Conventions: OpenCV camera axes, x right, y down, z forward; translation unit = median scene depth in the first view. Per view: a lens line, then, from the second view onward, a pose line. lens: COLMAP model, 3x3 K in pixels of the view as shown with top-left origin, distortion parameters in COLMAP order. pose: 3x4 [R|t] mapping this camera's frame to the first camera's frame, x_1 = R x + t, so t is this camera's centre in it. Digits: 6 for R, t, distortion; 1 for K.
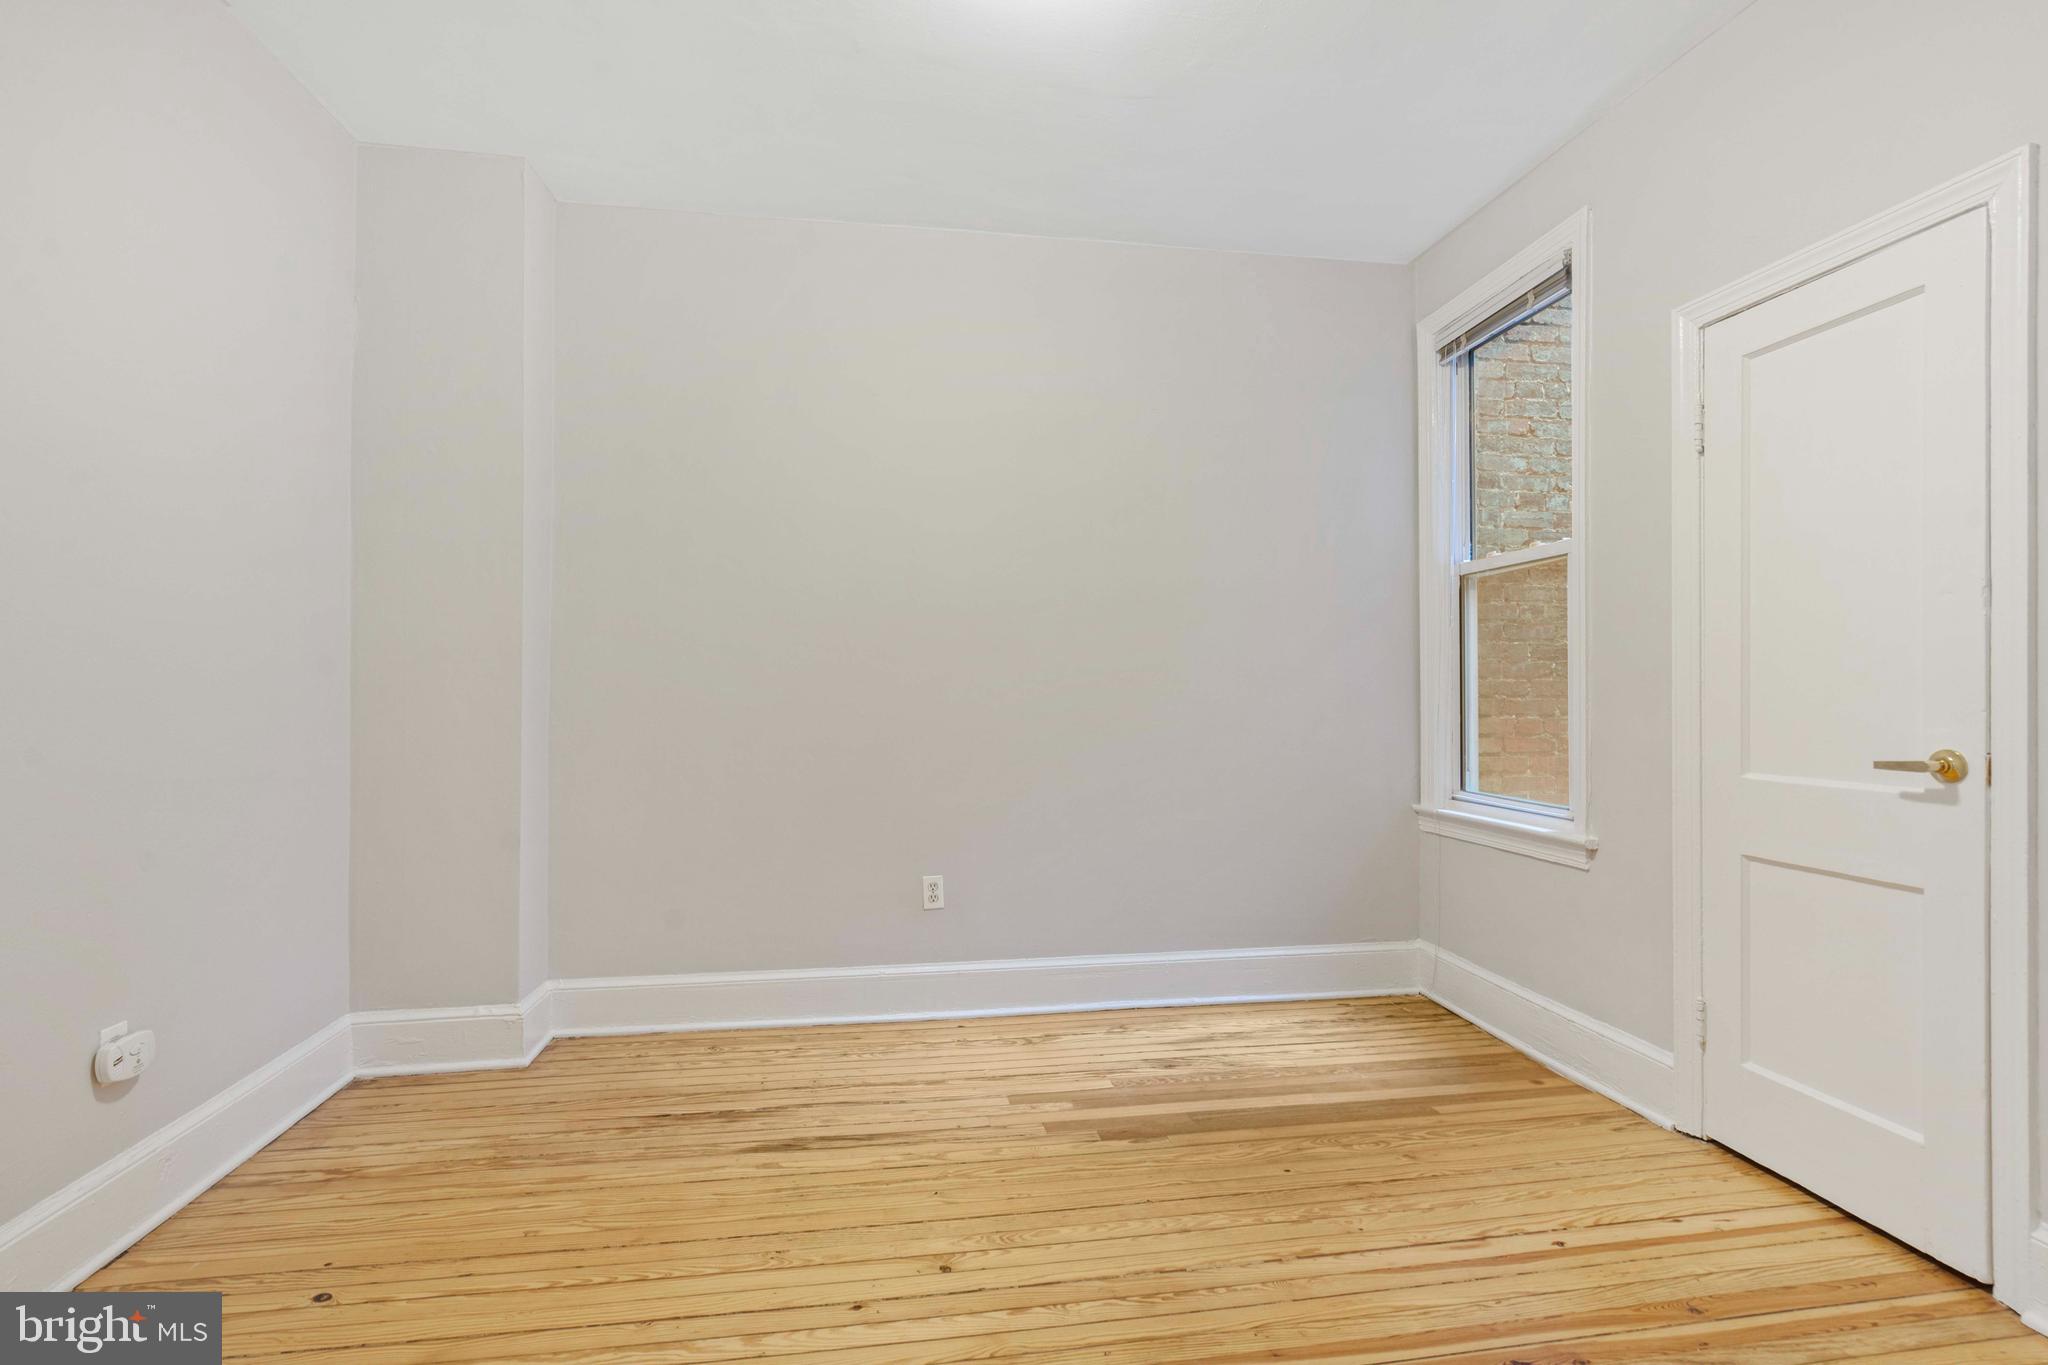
lens RADIAL K [[950.5, 0, 1038.9], [0, 950.5, 689.7], [0, 0, 1]] dist [-0.000413, 0.000747]
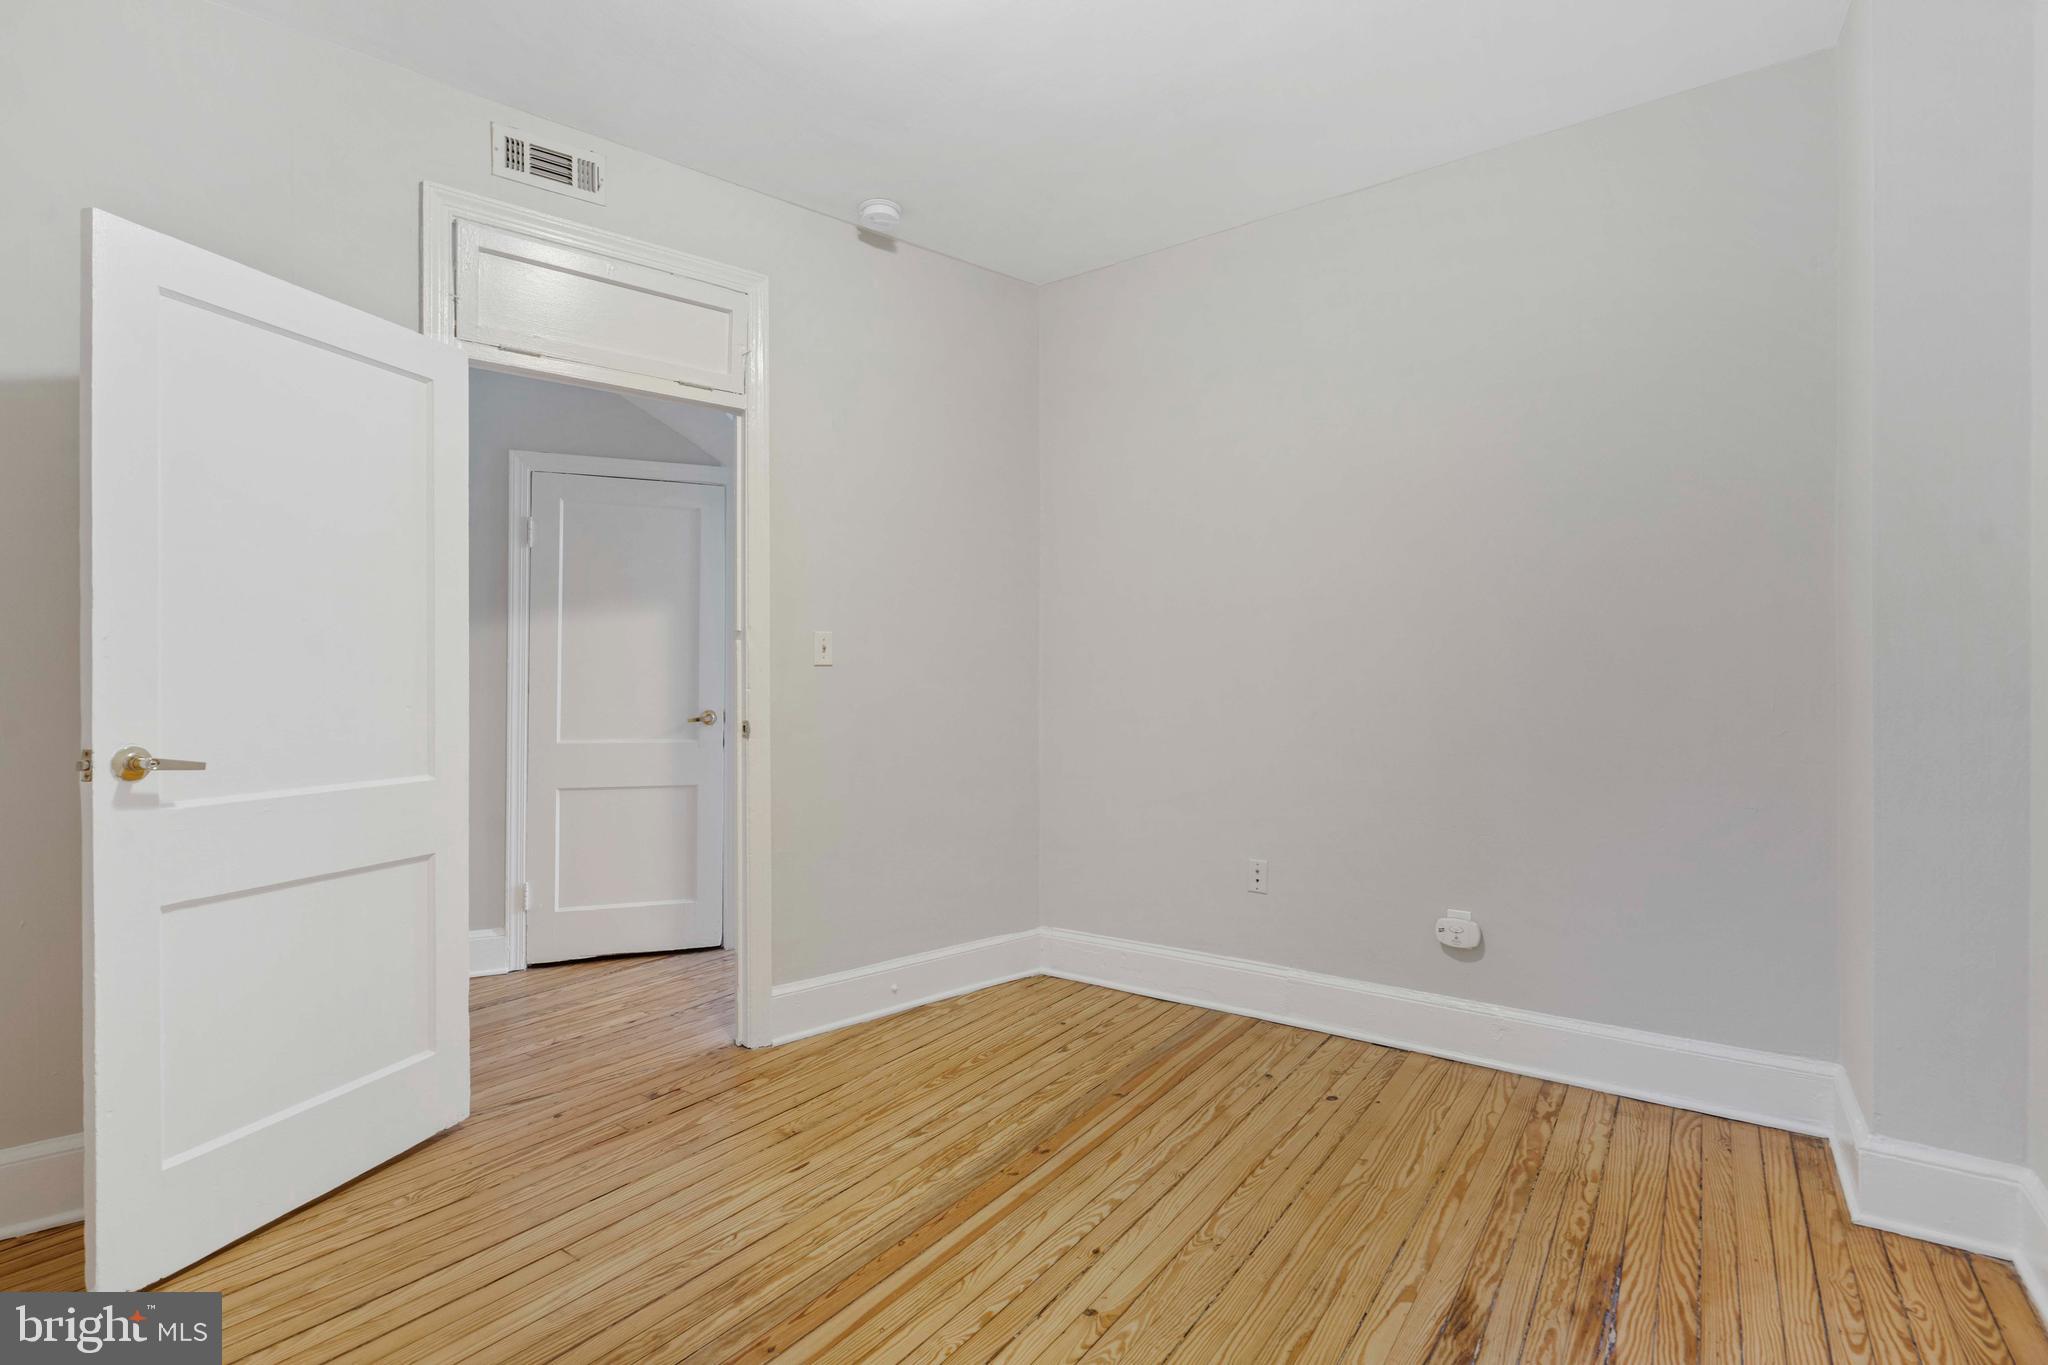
lens RADIAL K [[950.5, 0, 1004.6], [0, 950.5, 684.4], [0, 0, 1]] dist [-0.000413, 0.000747]
pose [[-0.725154, -0.004963, -0.688569, 0.505039], [0.002318, 0.999951, -0.009648, 0.003878], [0.688583, -0.008592, -0.725107, 1.353672]]
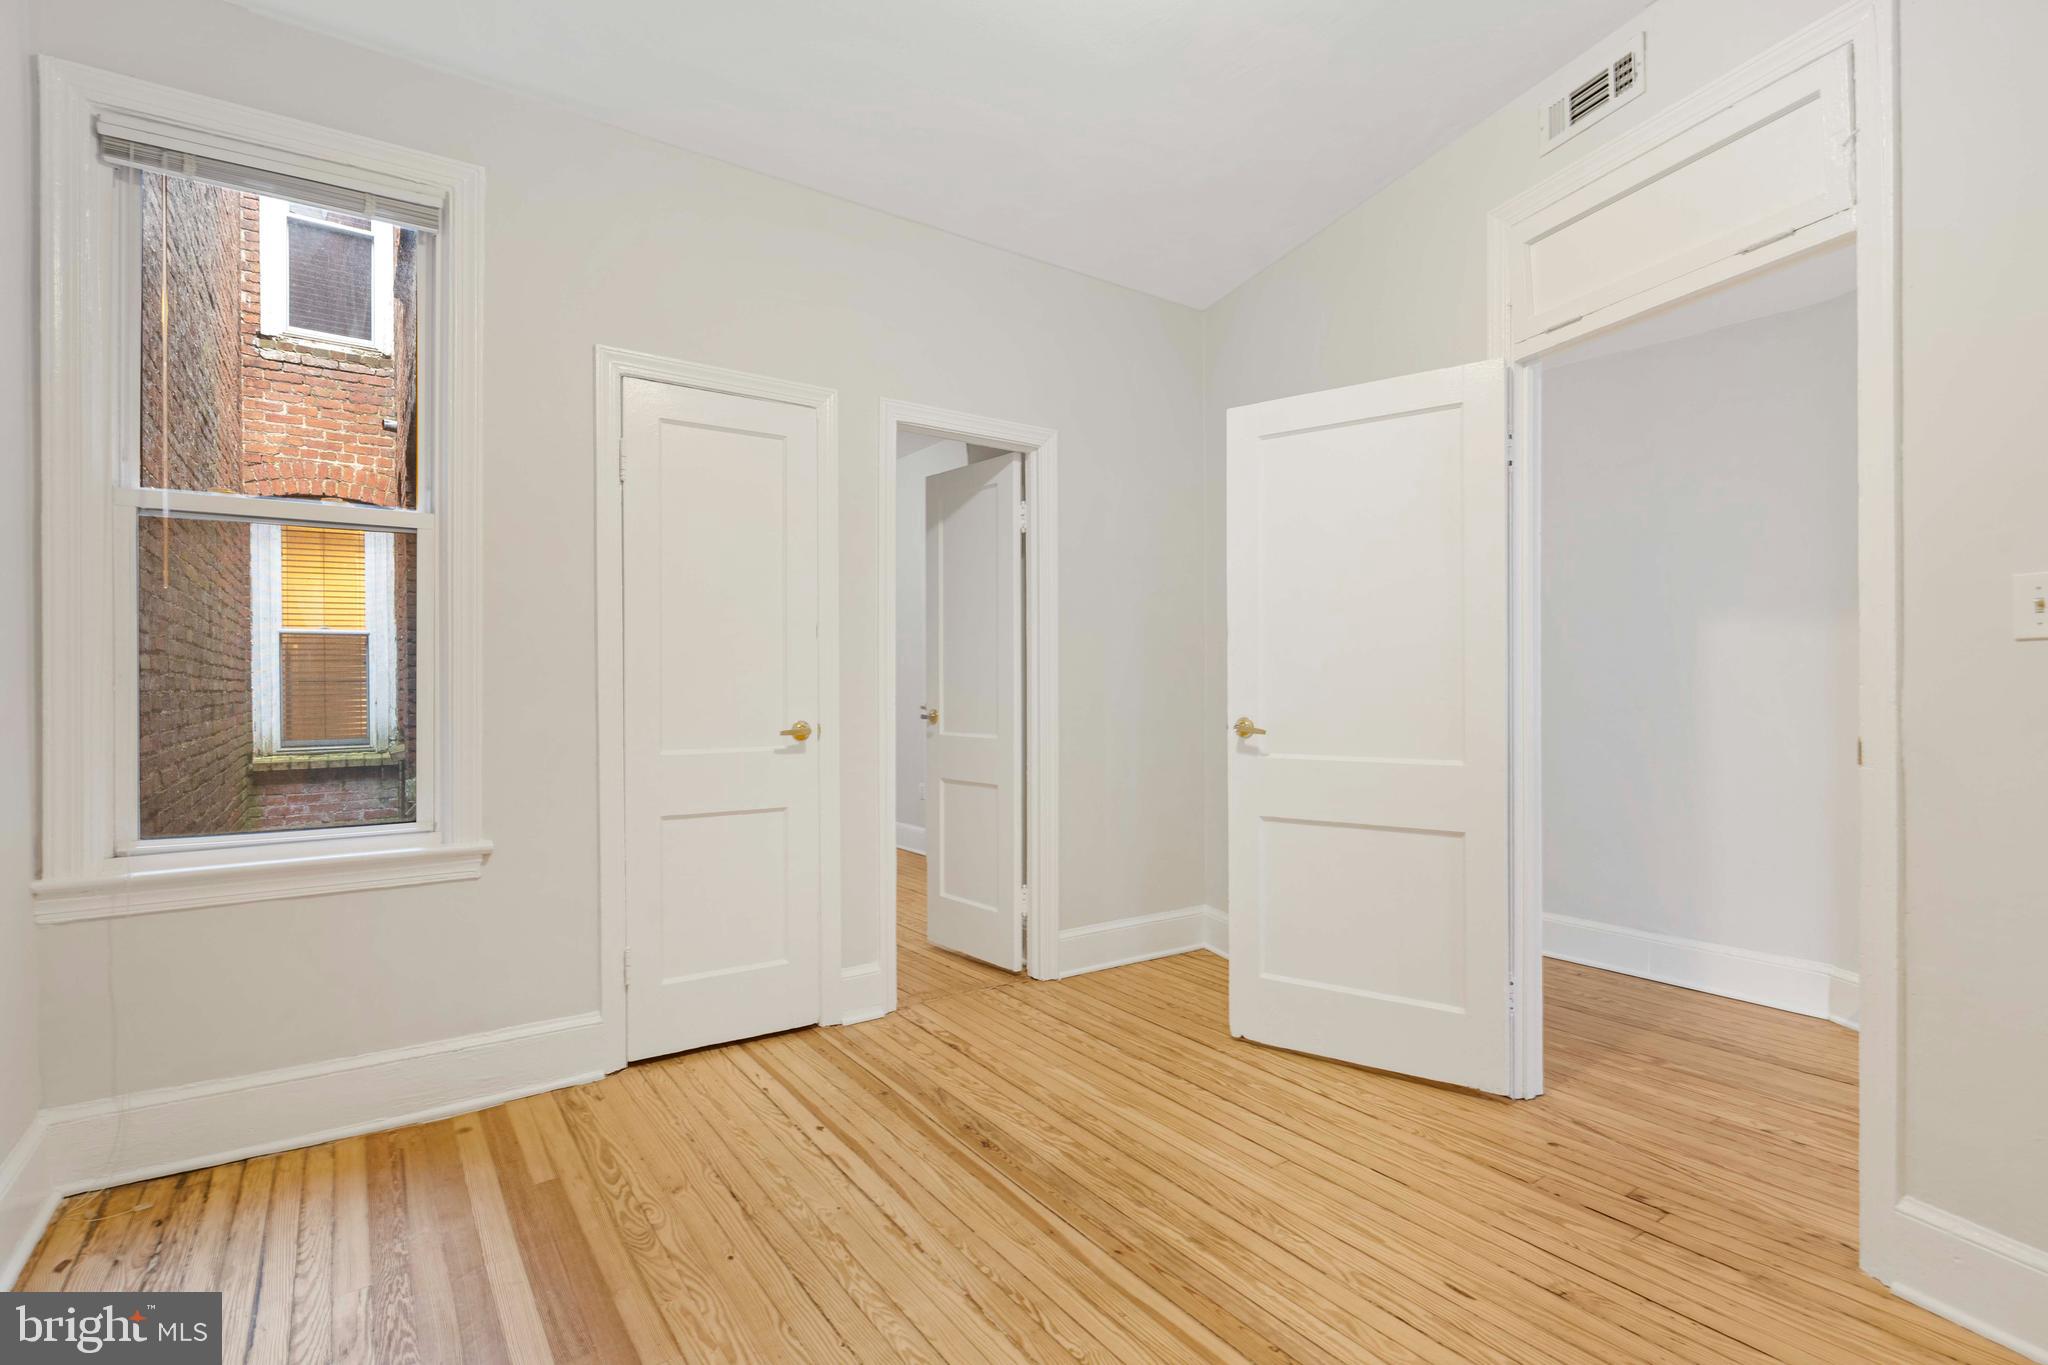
lens RADIAL K [[950.5, 0, 1010.7], [0, 950.5, 680.8], [0, 0, 1]] dist [-0.000413, 0.000747]
pose [[-0.412661, 0.006687, 0.910860, -0.613277], [0.000141, 0.999974, -0.007278, 0.003912], [-0.910885, -0.002874, -0.412651, 1.133841]]
